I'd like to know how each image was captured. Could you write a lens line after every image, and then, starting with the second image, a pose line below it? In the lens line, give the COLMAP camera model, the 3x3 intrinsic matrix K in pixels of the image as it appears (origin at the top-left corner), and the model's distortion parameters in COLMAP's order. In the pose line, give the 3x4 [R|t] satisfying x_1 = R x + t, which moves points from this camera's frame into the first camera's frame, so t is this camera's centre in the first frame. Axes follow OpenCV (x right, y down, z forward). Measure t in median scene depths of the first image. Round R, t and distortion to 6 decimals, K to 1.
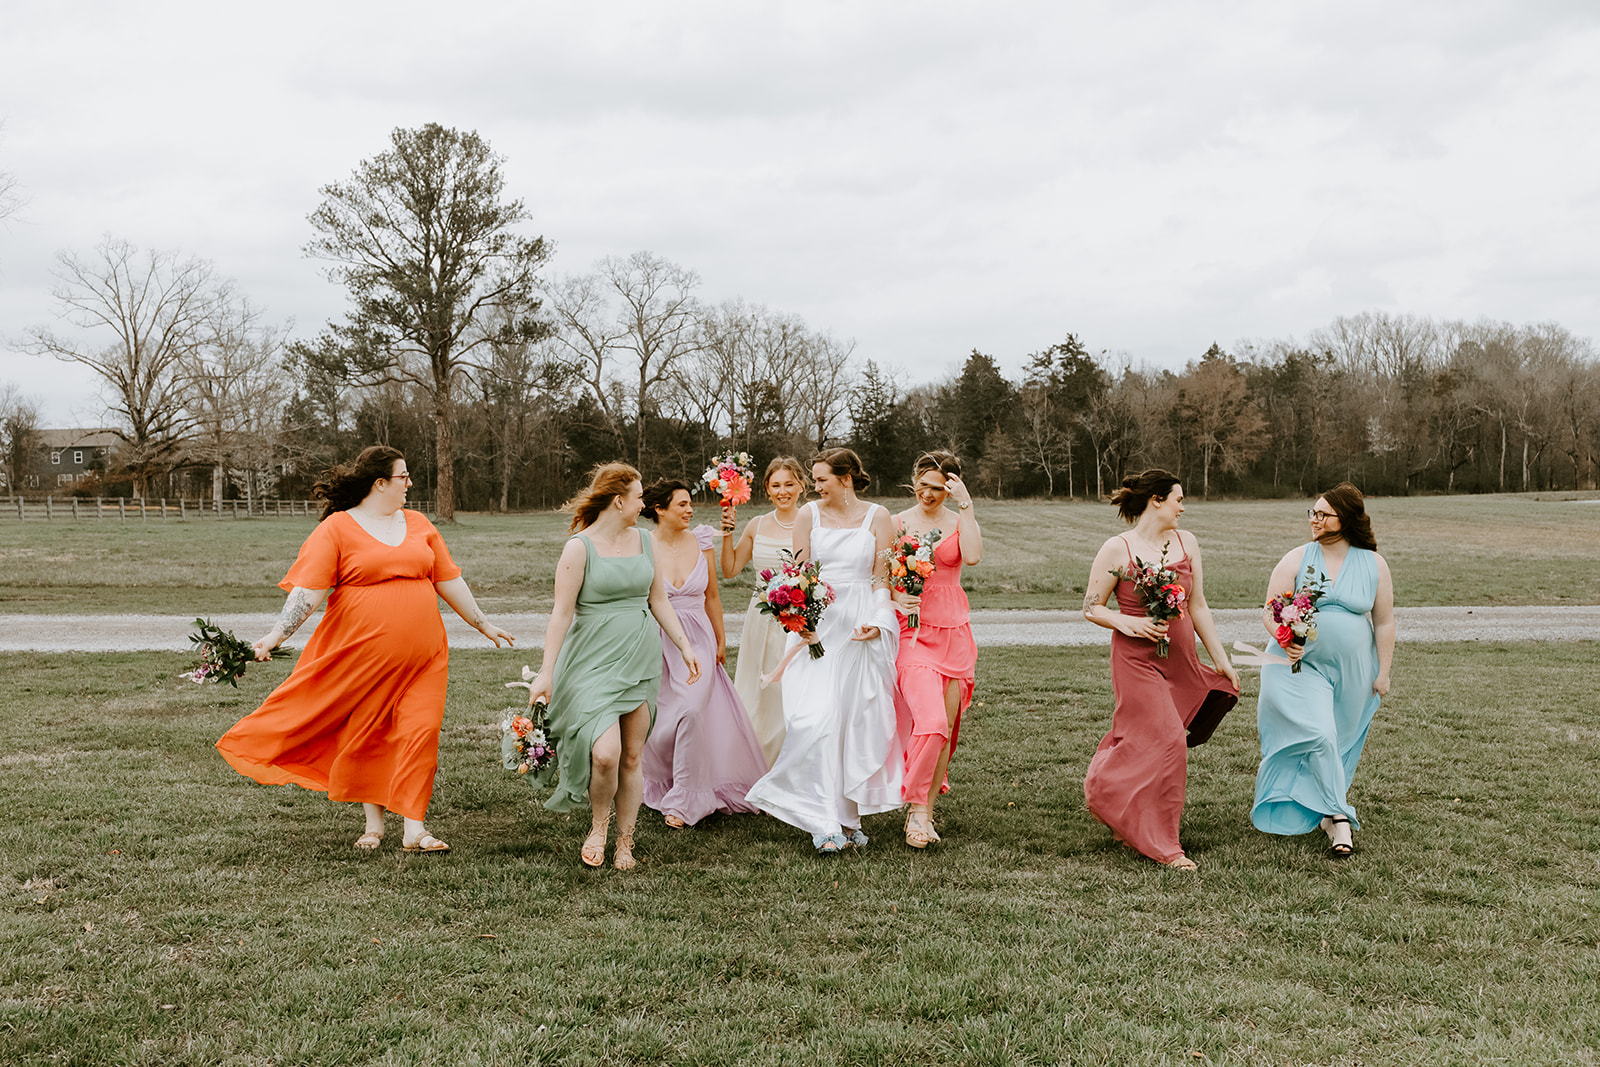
lens RADIAL K [[1643.6, 0, 748.3], [0, 1643.6, 532.7], [0, 0, 1]] dist [0.011028, -0.005801]
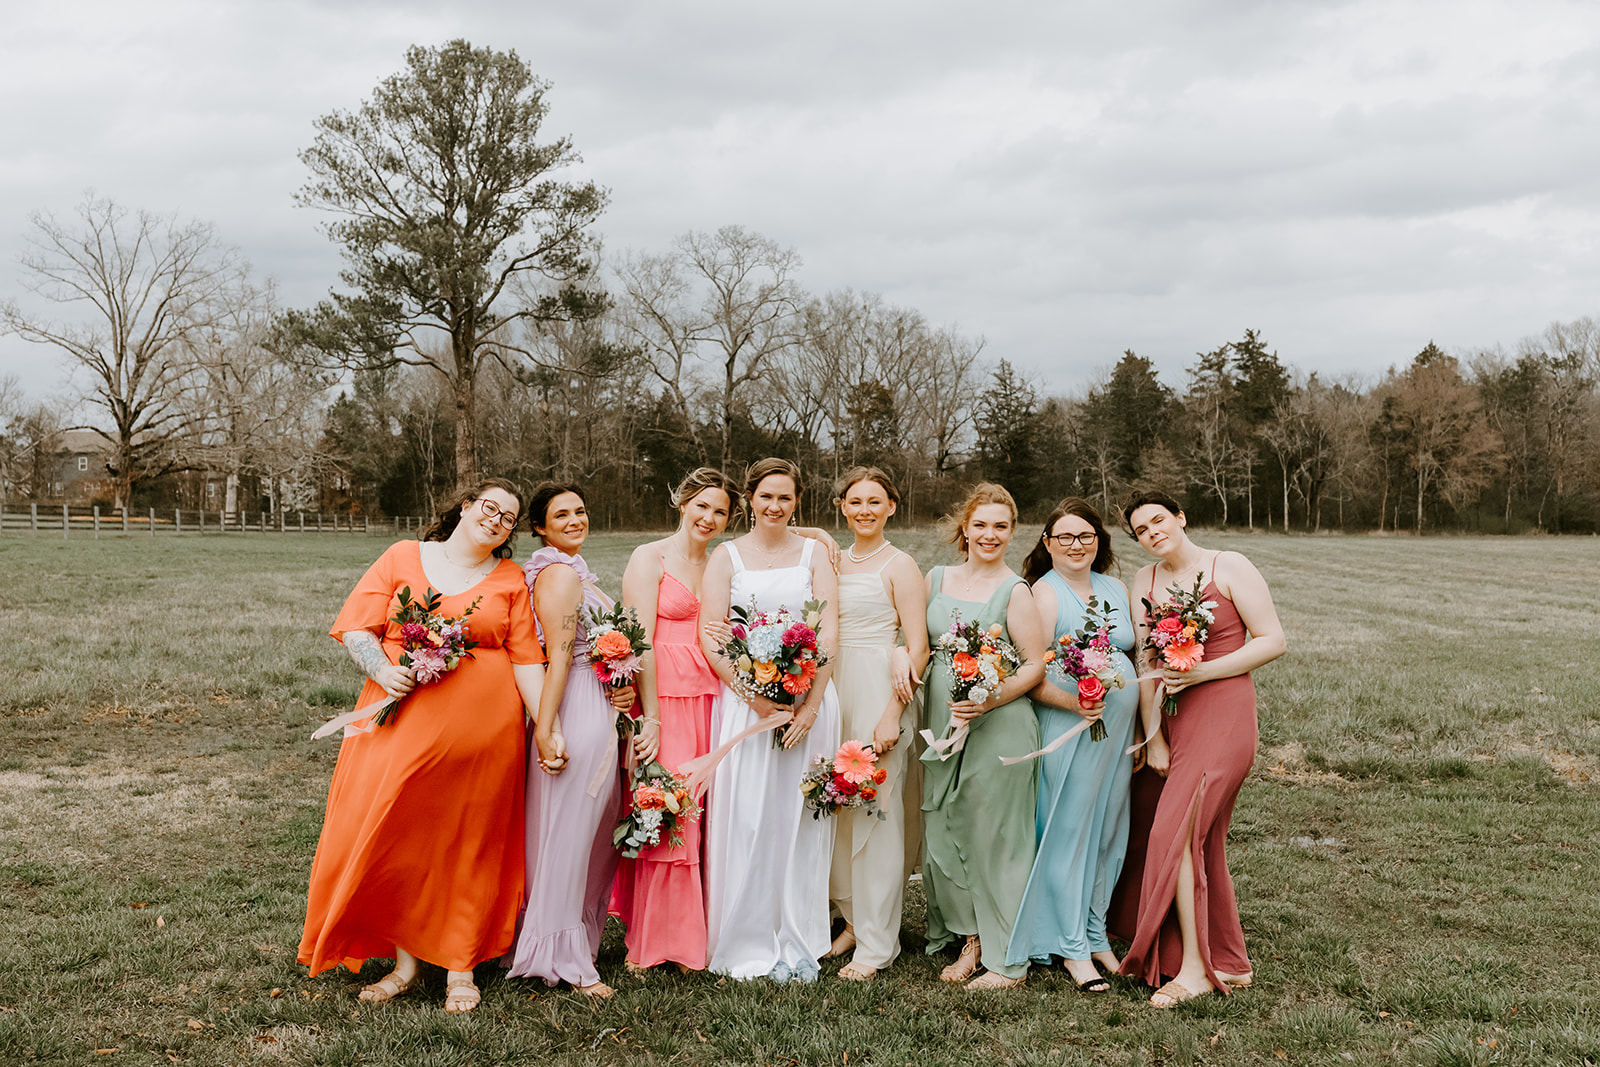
lens RADIAL K [[1643.6, 0, 748.3], [0, 1643.6, 532.7], [0, 0, 1]] dist [0.011028, -0.005801]
pose [[0.997537, 0.018941, -0.067543, 0.003505], [-0.020032, 0.999679, -0.015500, -0.001622], [0.067228, 0.016815, 0.997596, 0.166657]]
